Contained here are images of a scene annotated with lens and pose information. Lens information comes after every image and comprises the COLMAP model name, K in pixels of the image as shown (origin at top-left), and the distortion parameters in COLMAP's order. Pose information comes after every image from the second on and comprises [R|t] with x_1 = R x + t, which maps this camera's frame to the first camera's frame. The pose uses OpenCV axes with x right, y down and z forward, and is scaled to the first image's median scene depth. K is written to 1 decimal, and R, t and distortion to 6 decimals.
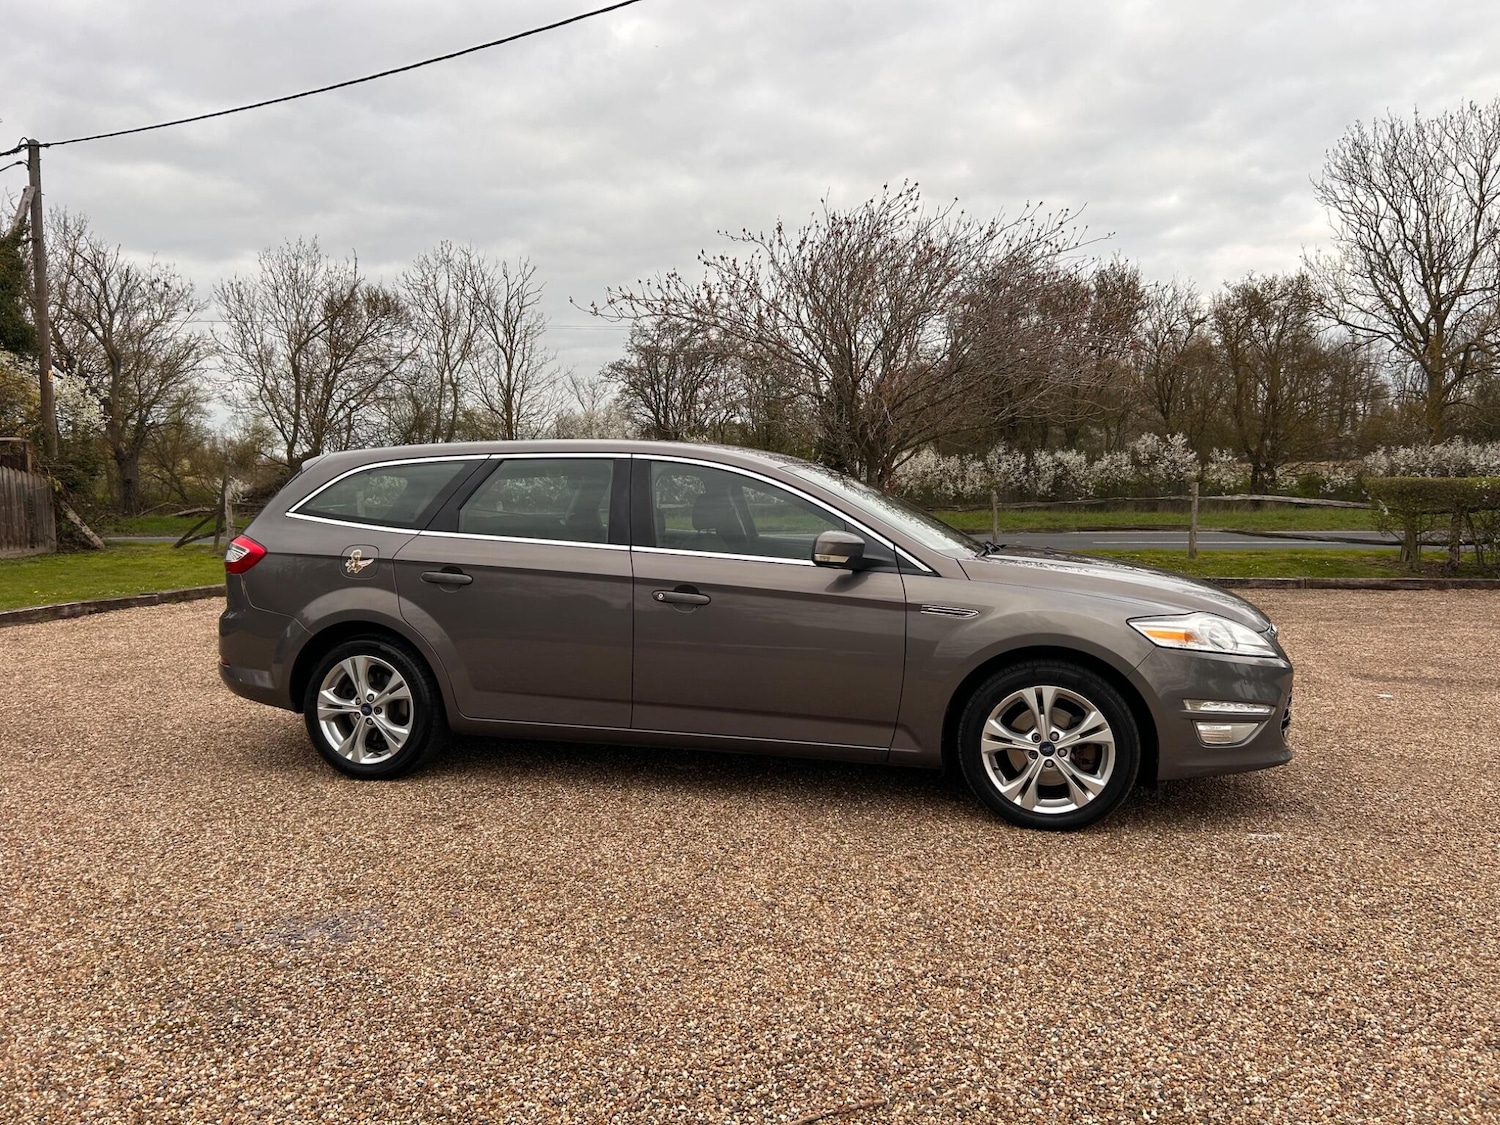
lens RADIAL K [[1119.2, 0, 757.0], [0, 1119.2, 570.8], [0, 0, 1]] dist [0.055076, -0.062081]
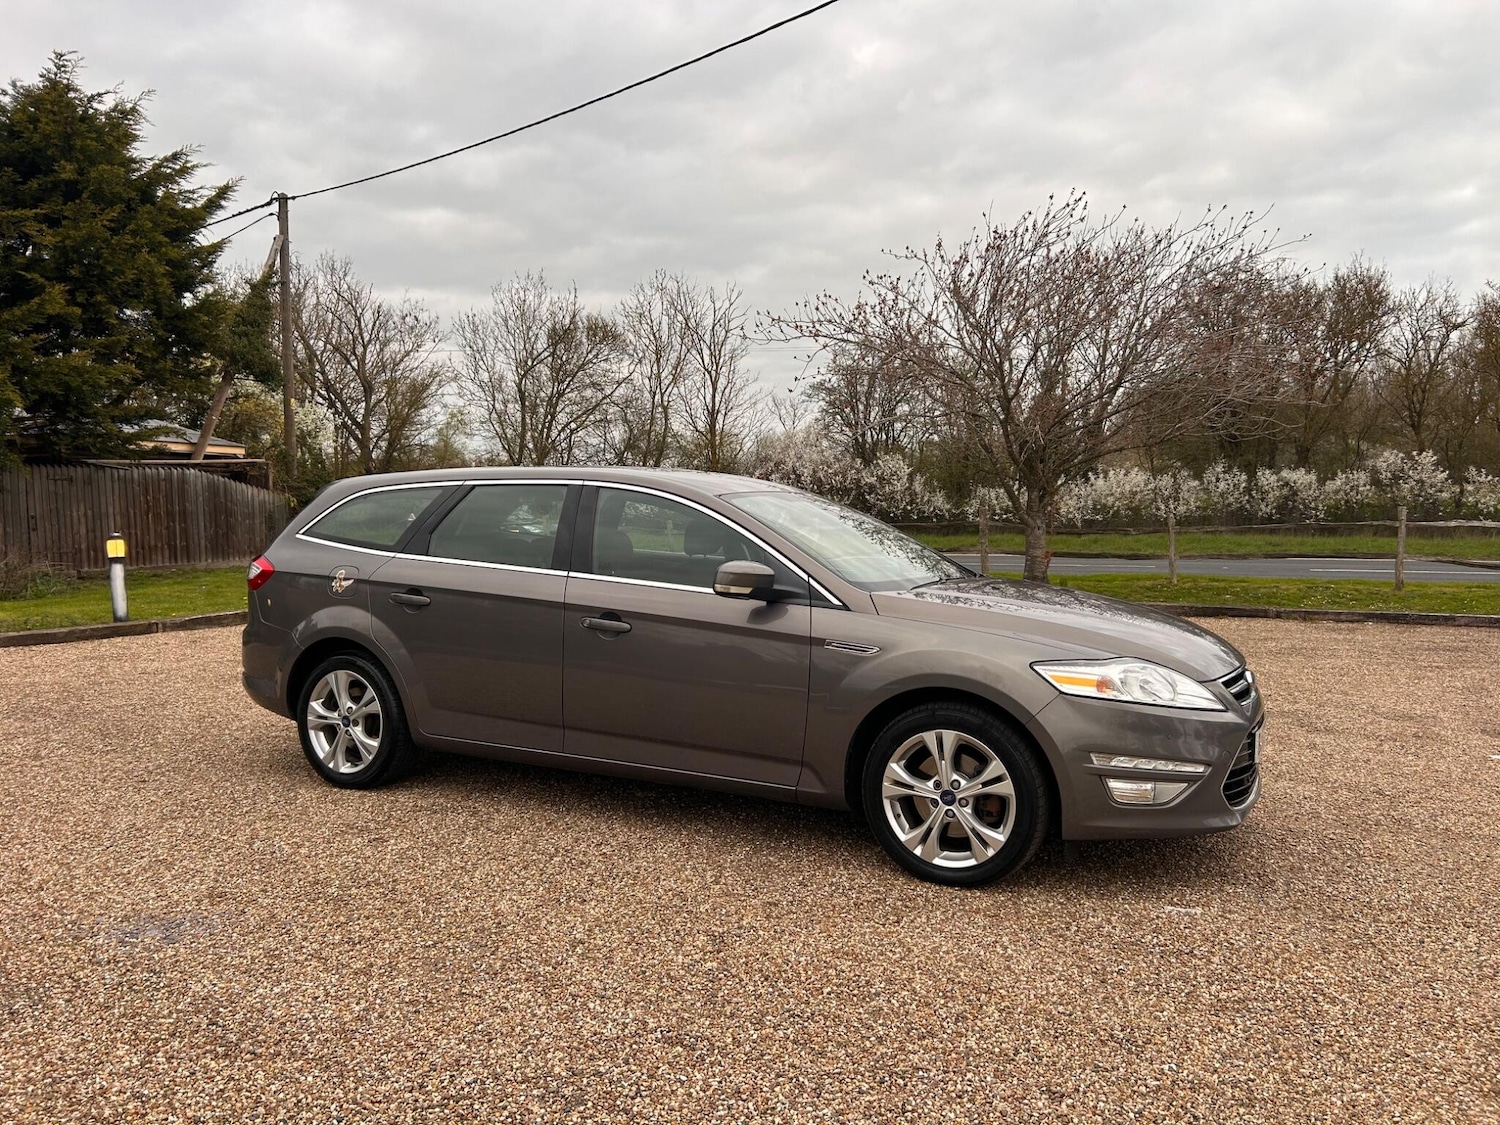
lens RADIAL K [[1119.2, 0, 757.0], [0, 1119.2, 570.8], [0, 0, 1]] dist [0.055076, -0.062081]
pose [[0.978768, 0.018598, -0.204127, 0.236016], [-0.021794, 0.999672, -0.013421, -0.012035], [0.203810, 0.017585, 0.978852, 0.038398]]
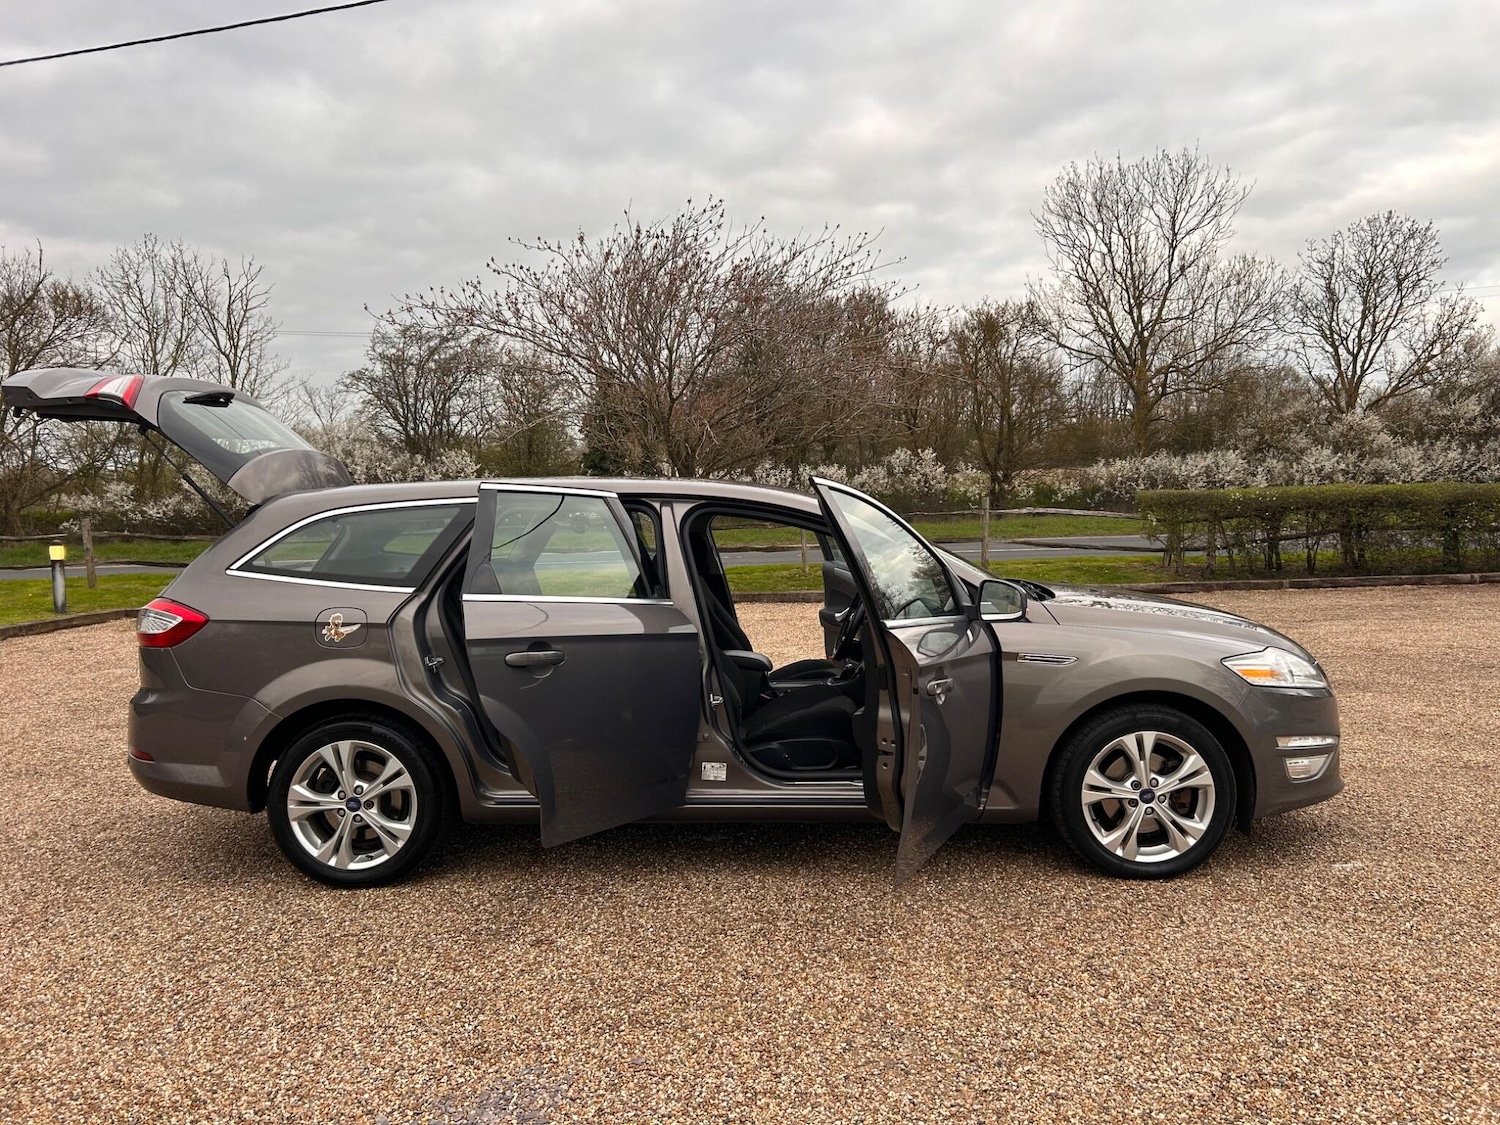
lens RADIAL K [[1121.1, 0, 763.5], [0, 1121.1, 570.3], [0, 0, 1]] dist [0.049348, -0.052306]
pose [[0.969659, -0.030473, 0.242554, -0.240443], [0.032920, 0.999440, -0.006039, -0.034394], [-0.242234, 0.013840, 0.970119, 0.105715]]
